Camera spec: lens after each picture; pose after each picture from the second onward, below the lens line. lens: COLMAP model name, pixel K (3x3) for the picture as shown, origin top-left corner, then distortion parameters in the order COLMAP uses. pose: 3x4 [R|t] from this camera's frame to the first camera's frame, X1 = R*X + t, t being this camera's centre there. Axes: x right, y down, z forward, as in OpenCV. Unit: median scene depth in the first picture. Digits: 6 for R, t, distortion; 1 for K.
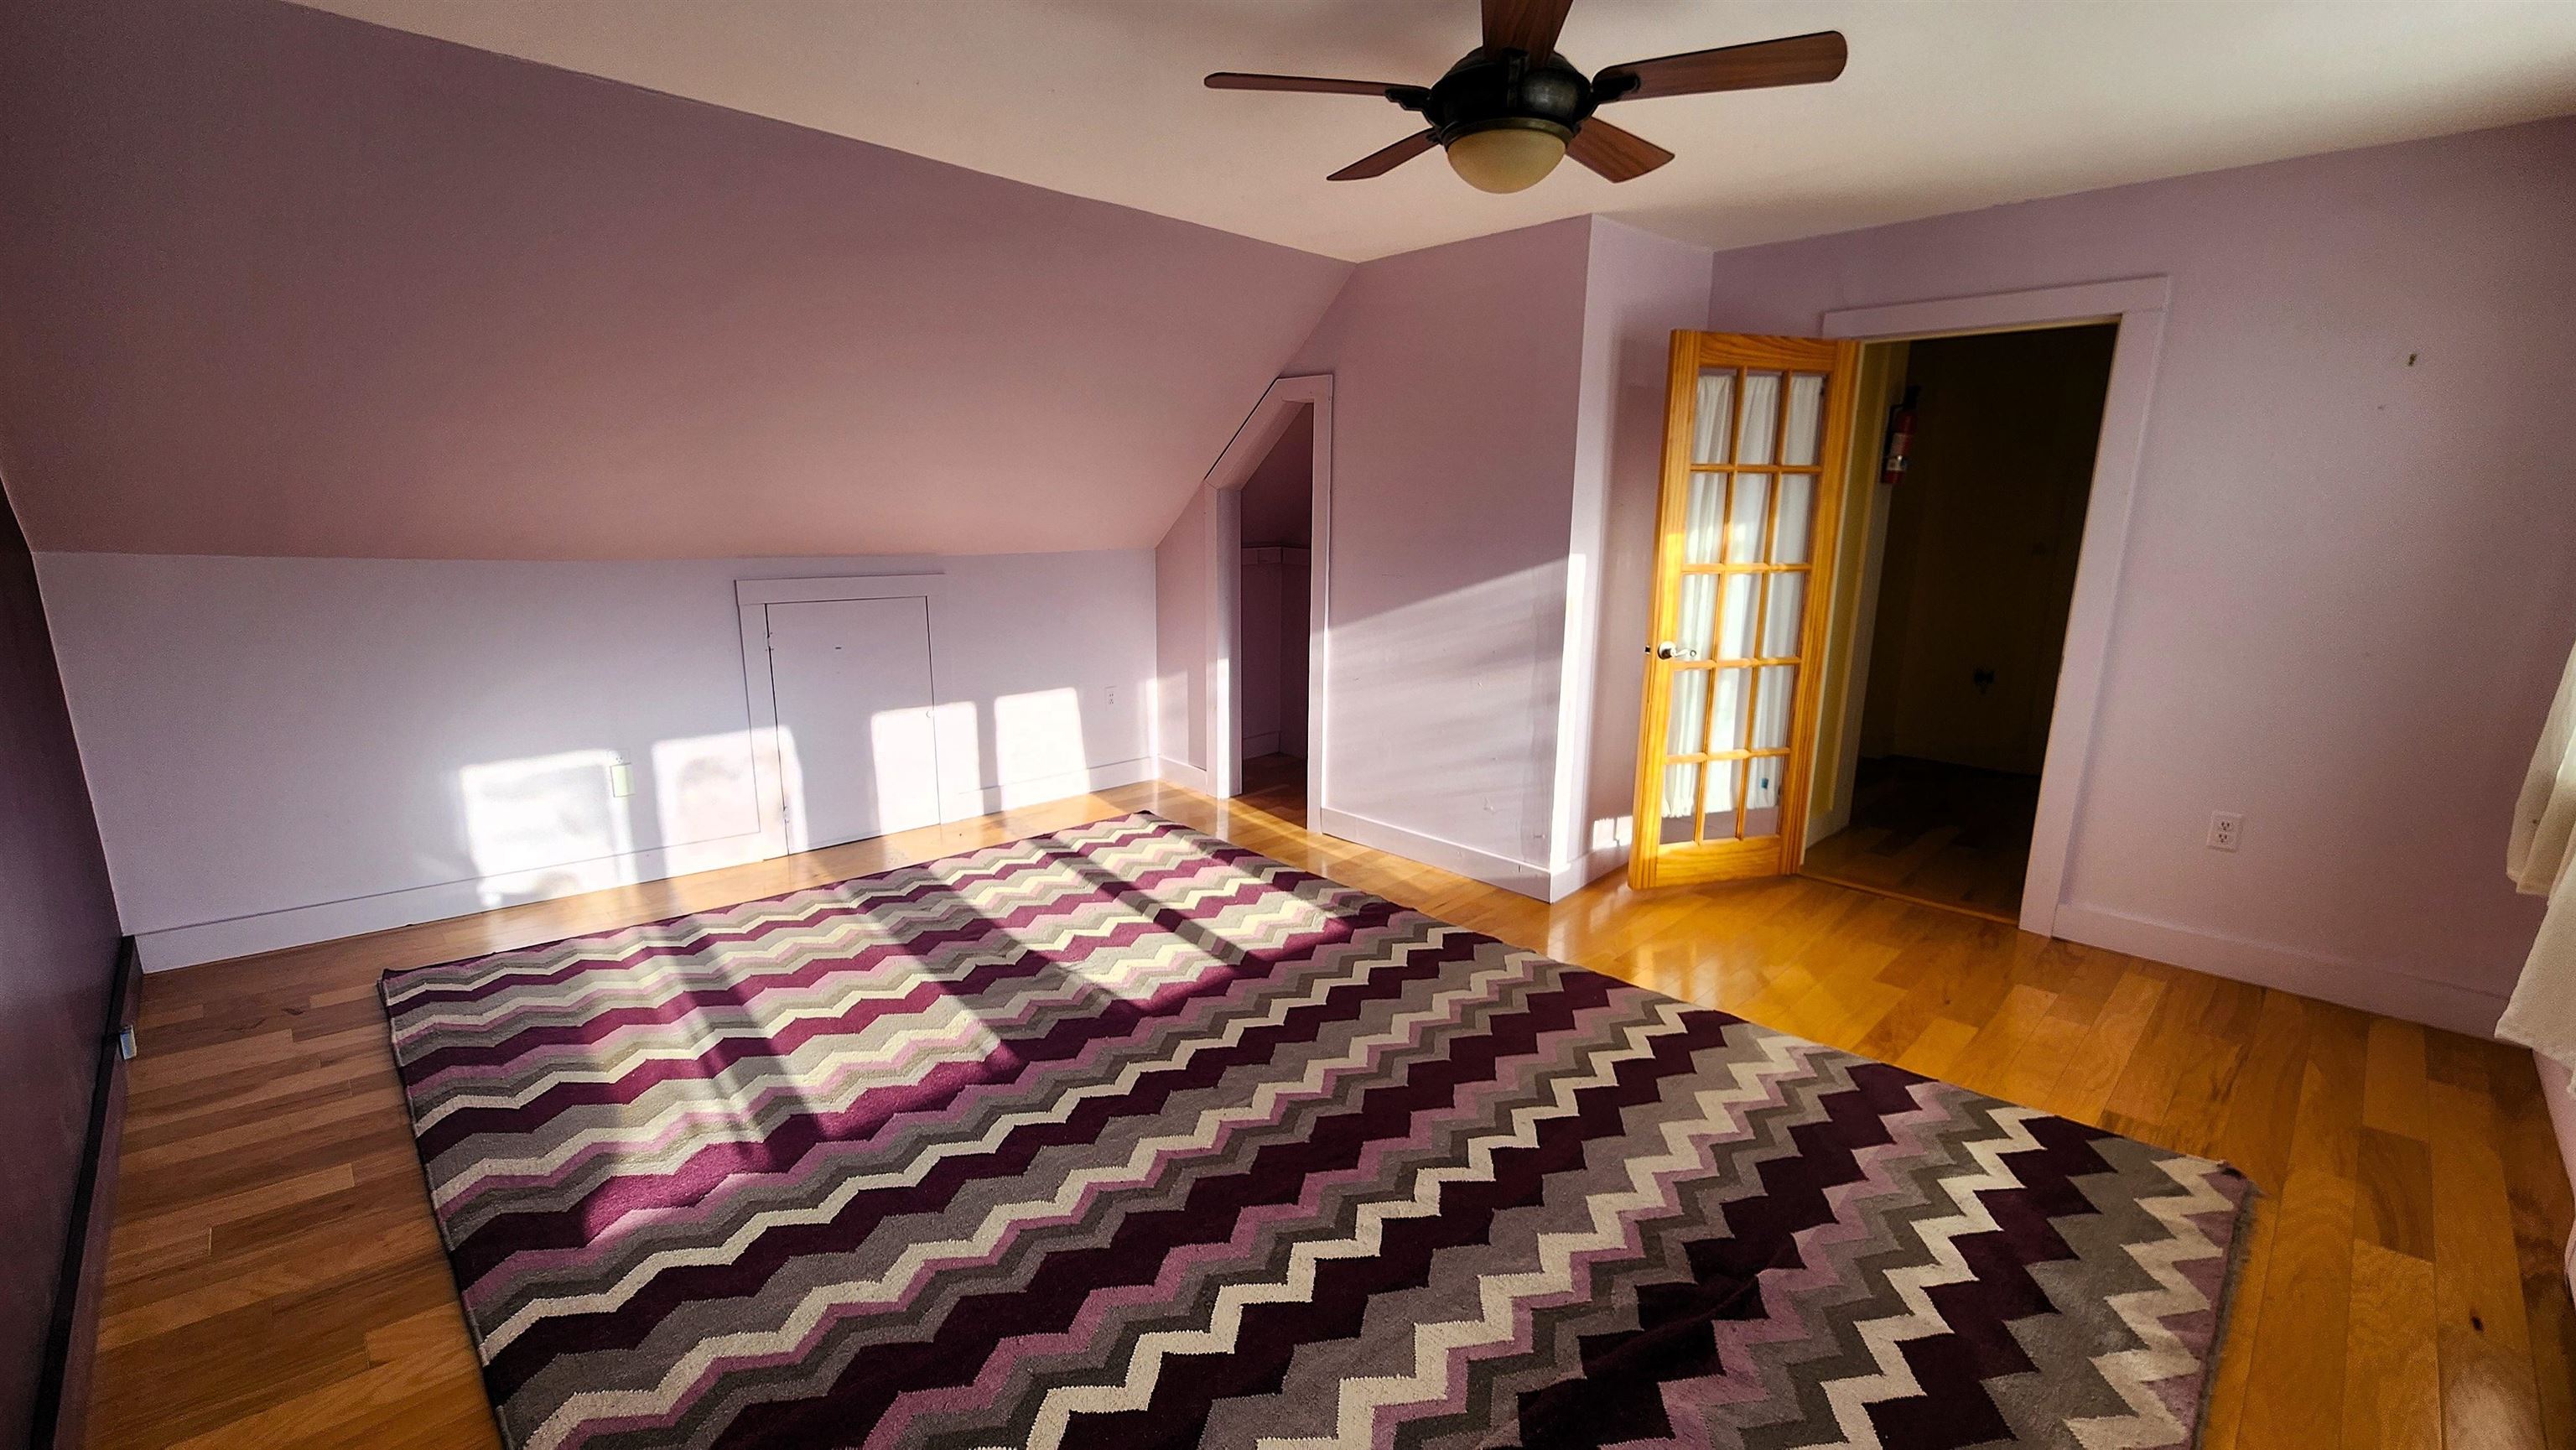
lens RADIAL K [[1057.0, 0, 1307.5], [0, 1057.0, 726.1], [0, 0, 1]] dist [-0.001246, 0.000174]
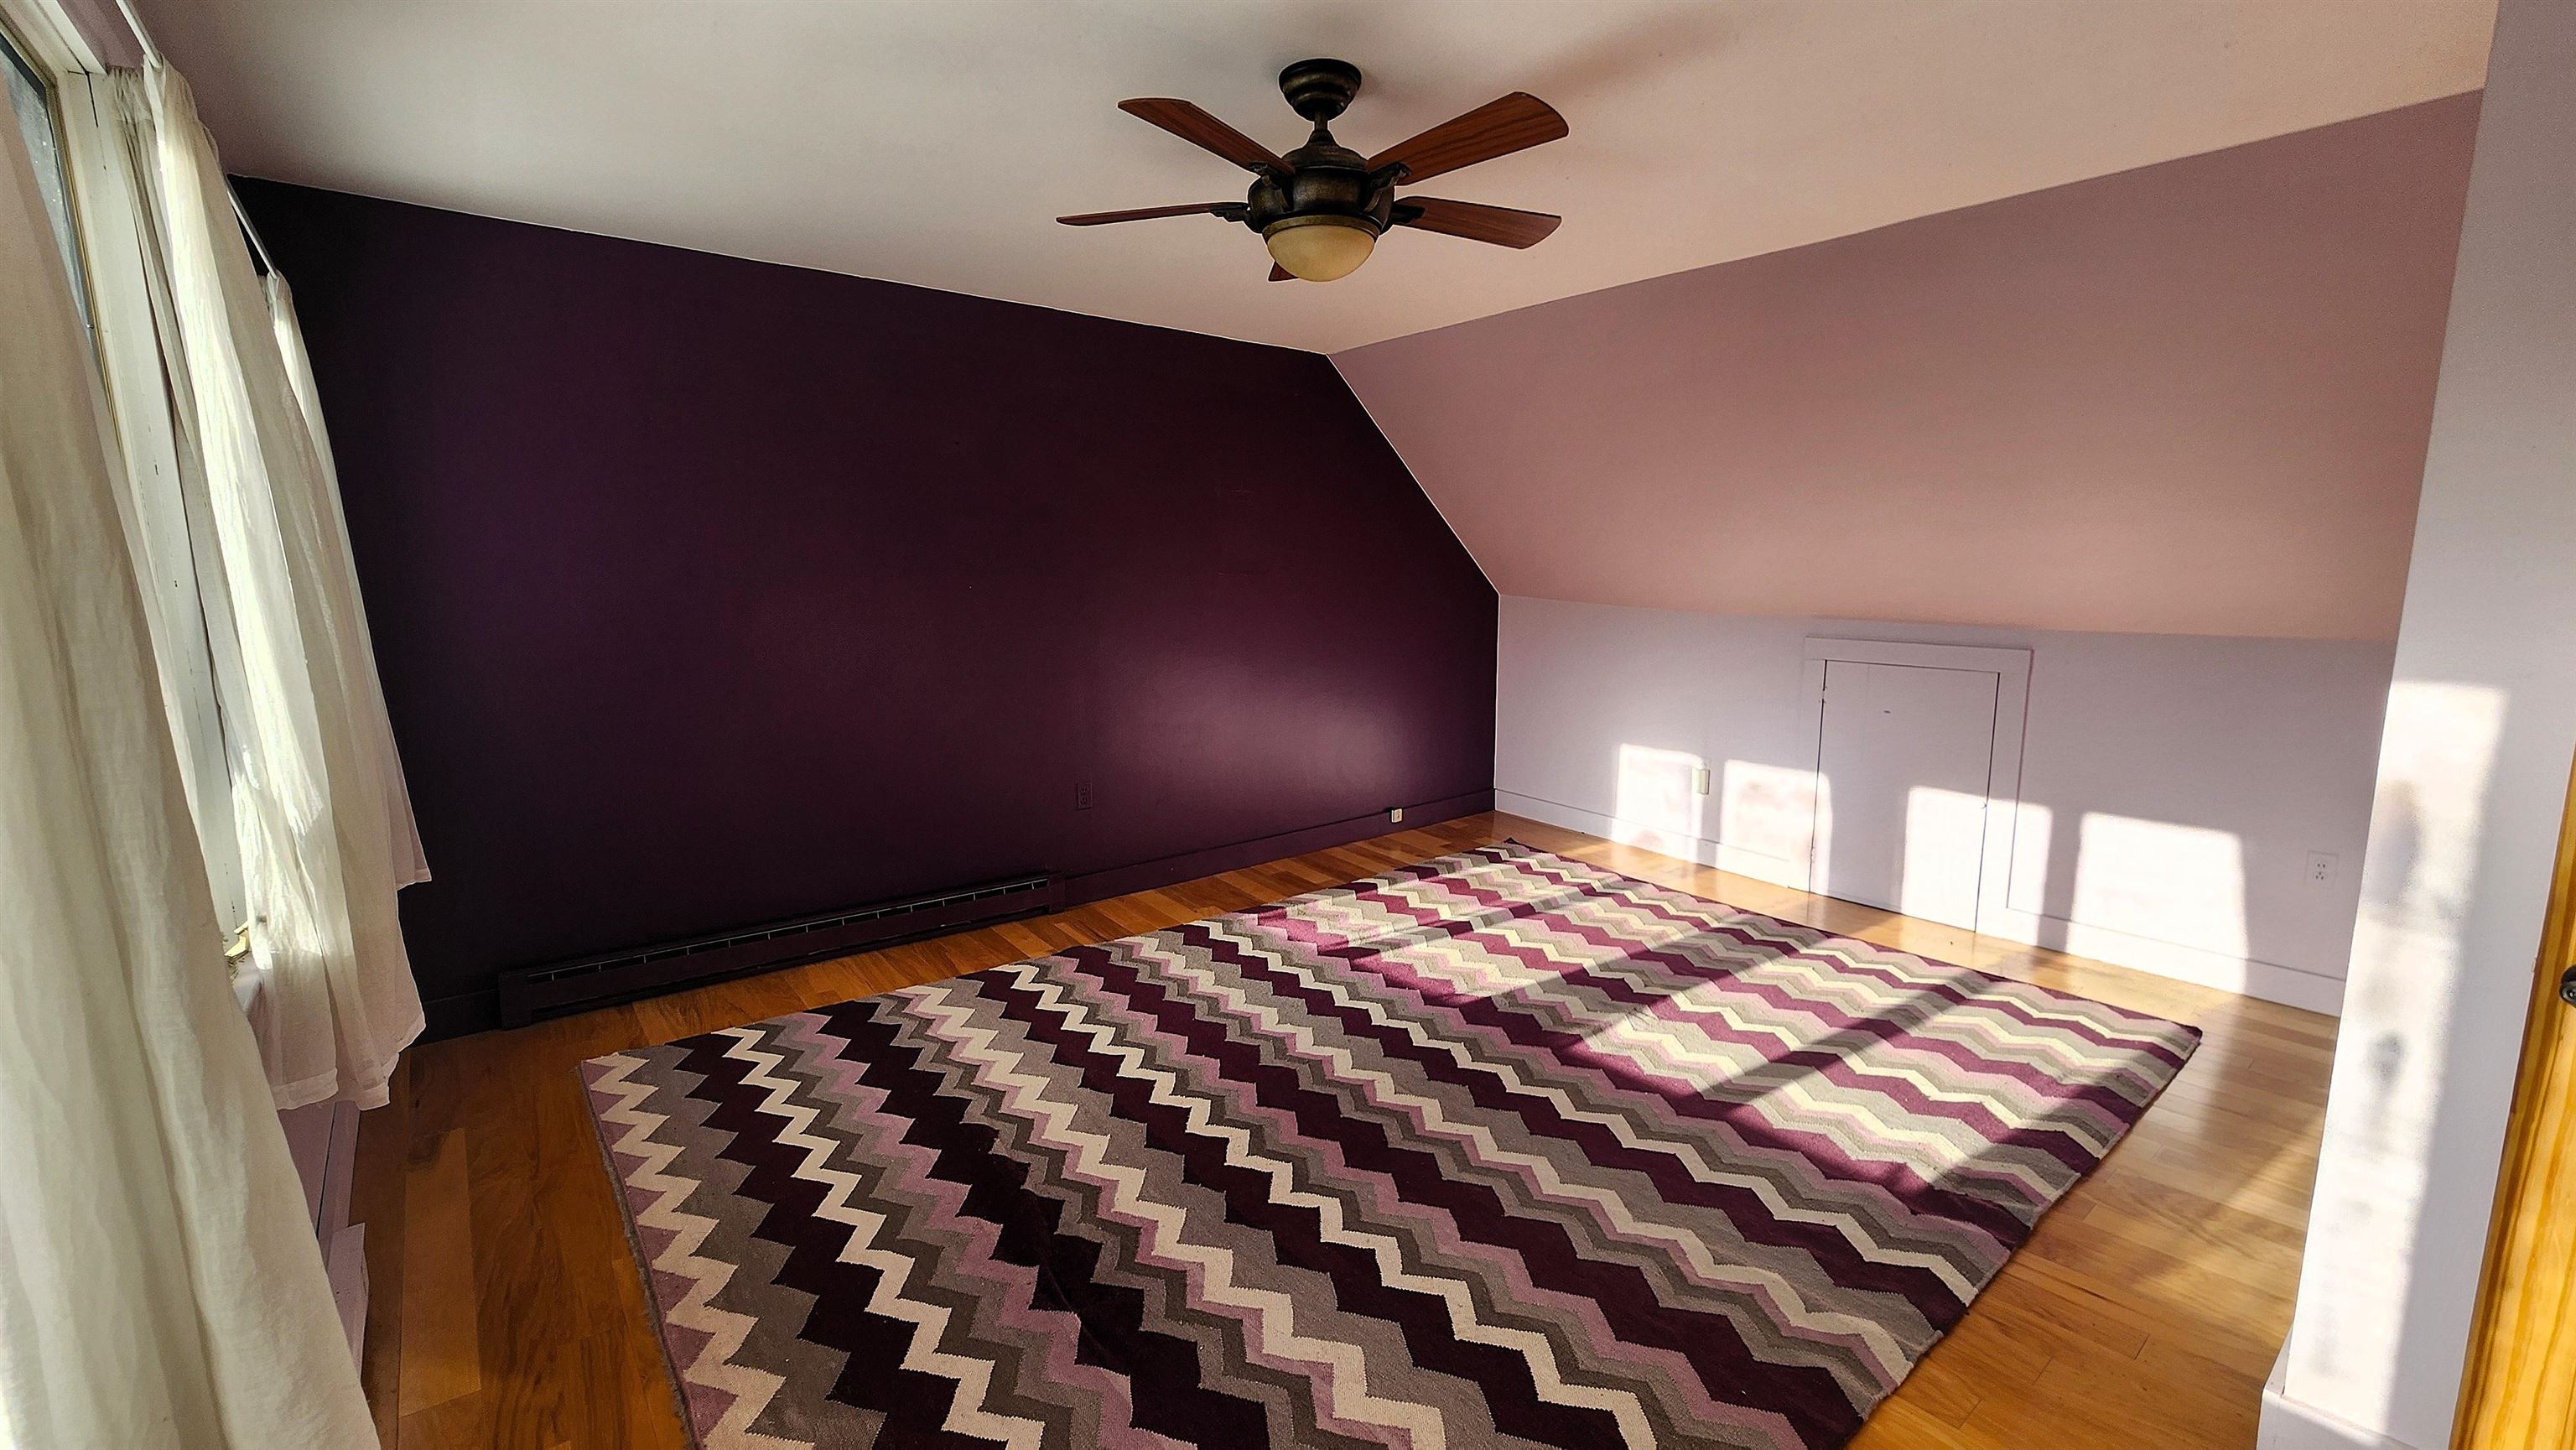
lens RADIAL K [[1057.0, 0, 1303.0], [0, 1057.0, 738.1], [0, 0, 1]] dist [-0.001246, 0.000174]
pose [[-0.096622, 0.149395, -0.984045, 0.725227], [-0.201492, 0.965265, 0.166328, -0.127270], [0.974713, 0.214348, -0.063164, 0.633618]]
